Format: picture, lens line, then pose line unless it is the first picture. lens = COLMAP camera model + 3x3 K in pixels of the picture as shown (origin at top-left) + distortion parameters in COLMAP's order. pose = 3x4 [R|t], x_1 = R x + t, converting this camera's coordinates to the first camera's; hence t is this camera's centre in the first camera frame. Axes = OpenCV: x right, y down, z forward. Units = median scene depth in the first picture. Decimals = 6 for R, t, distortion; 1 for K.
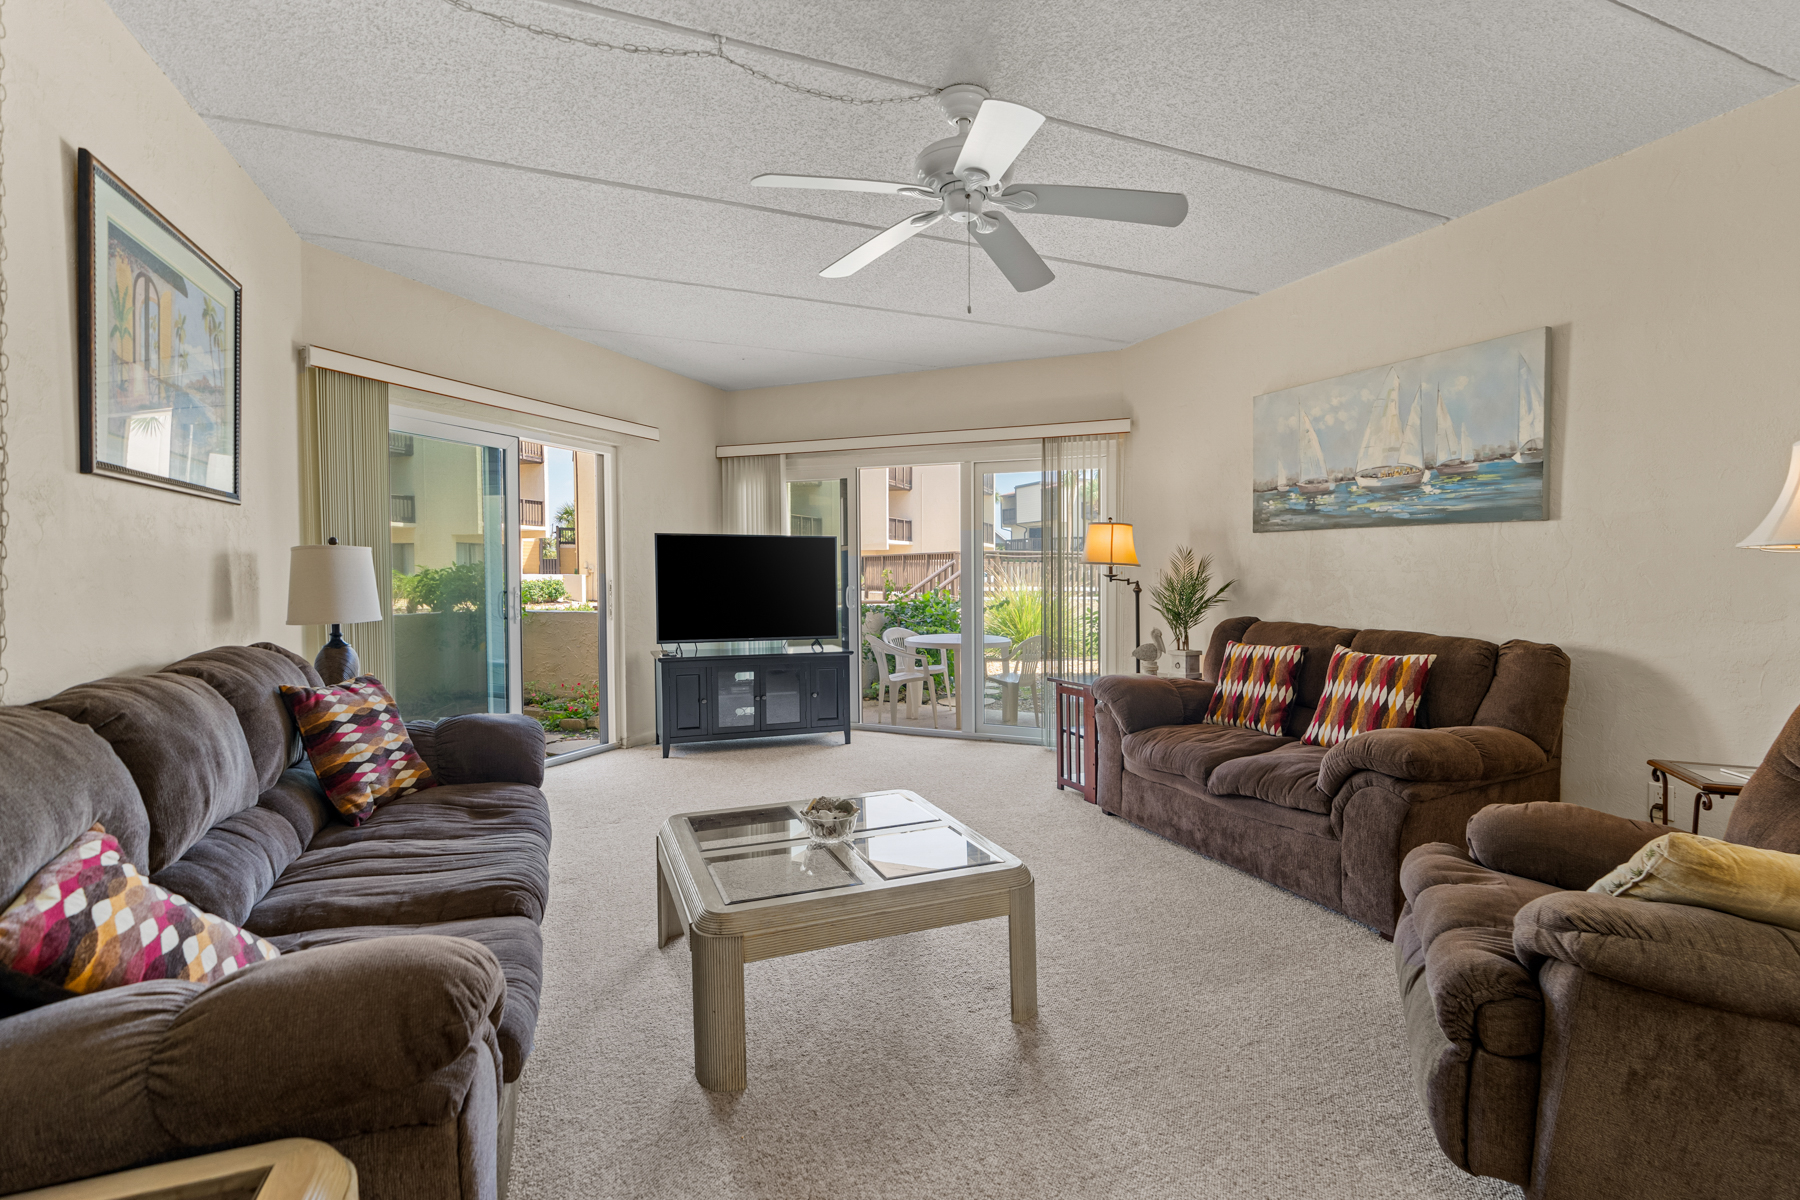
lens RADIAL K [[842.4, 0, 895.0], [0, 842.4, 594.2], [0, 0, 1]] dist [-0.000149, -0.000072]
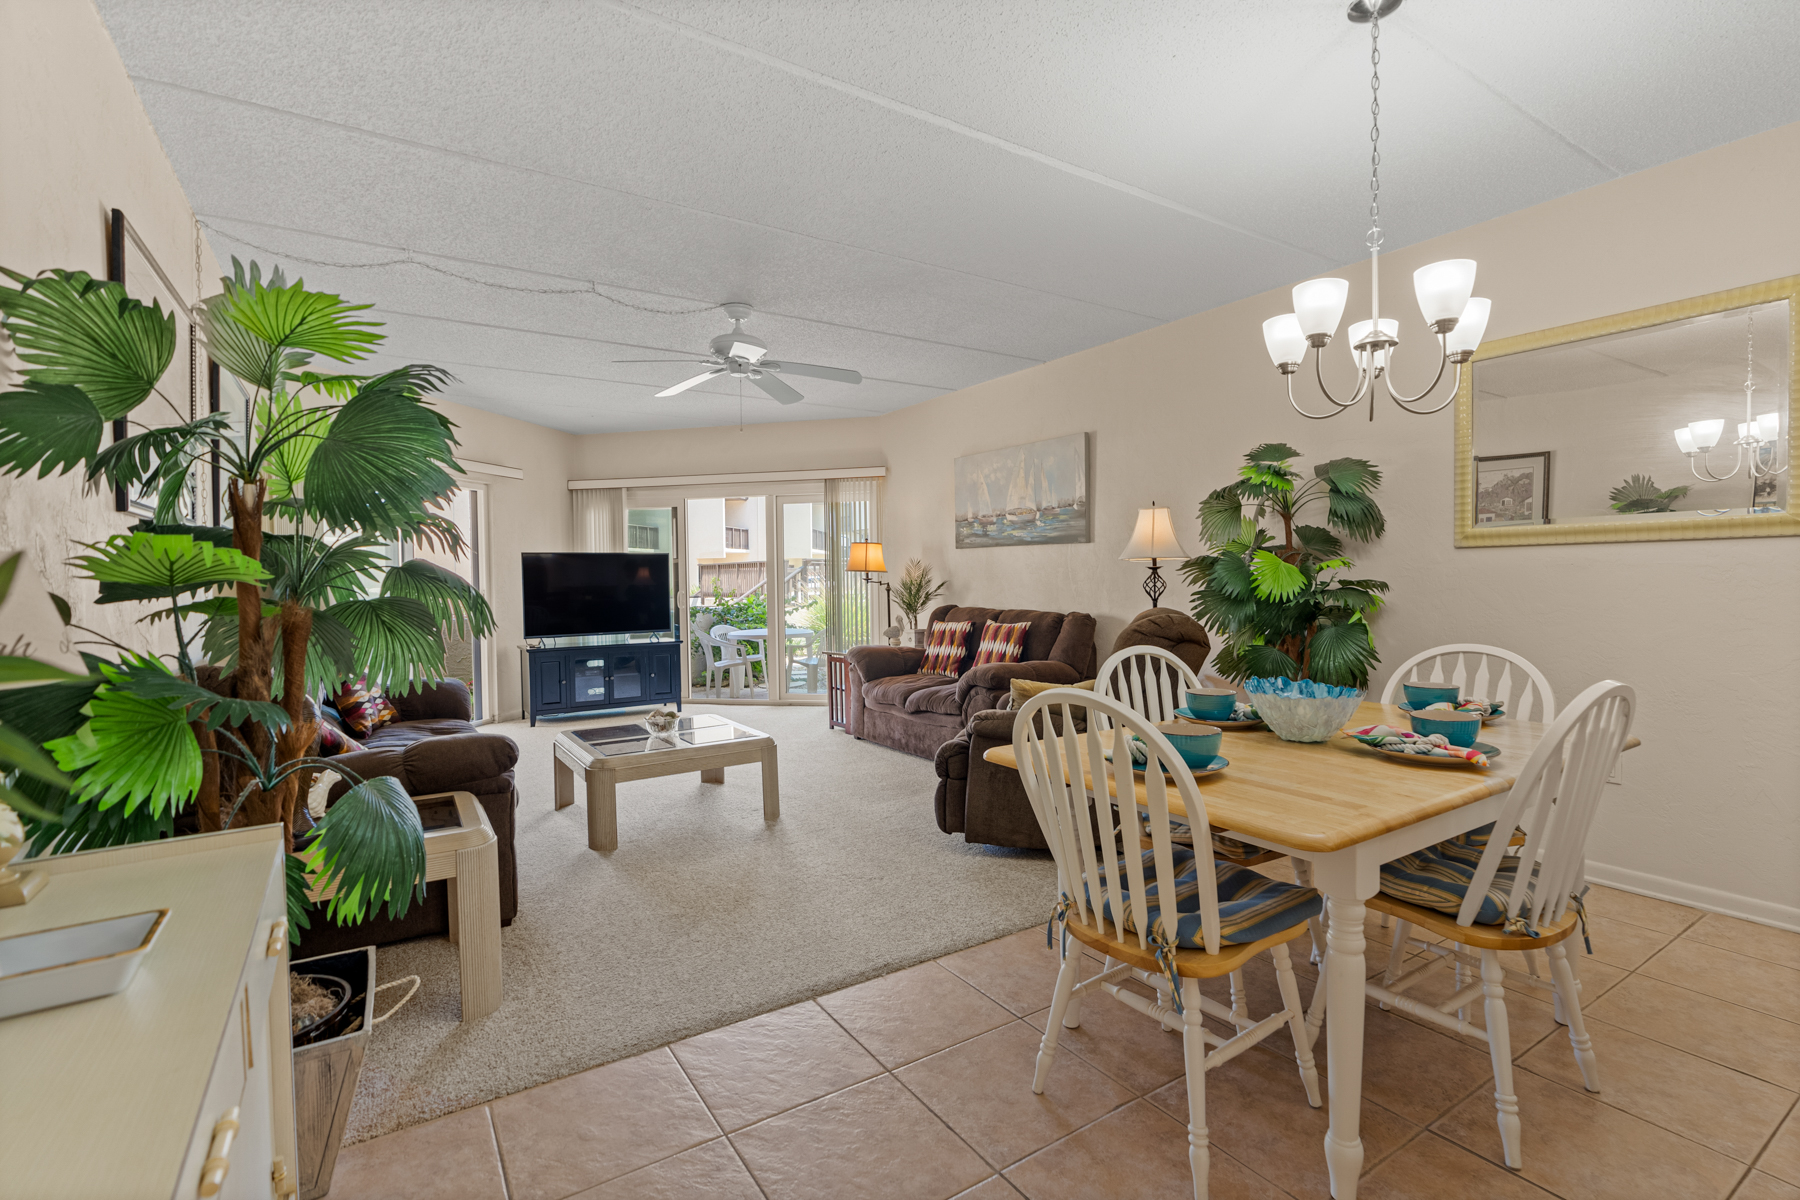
lens RADIAL K [[828.9, 0, 903.2], [0, 828.9, 561.1], [0, 0, 1]] dist [-0.000165, 0.000000]
pose [[0.979935, -0.014210, 0.198809, 0.044642], [0.023393, 0.998761, -0.043918, 0.012893], [-0.197939, 0.047687, 0.979054, -0.470472]]
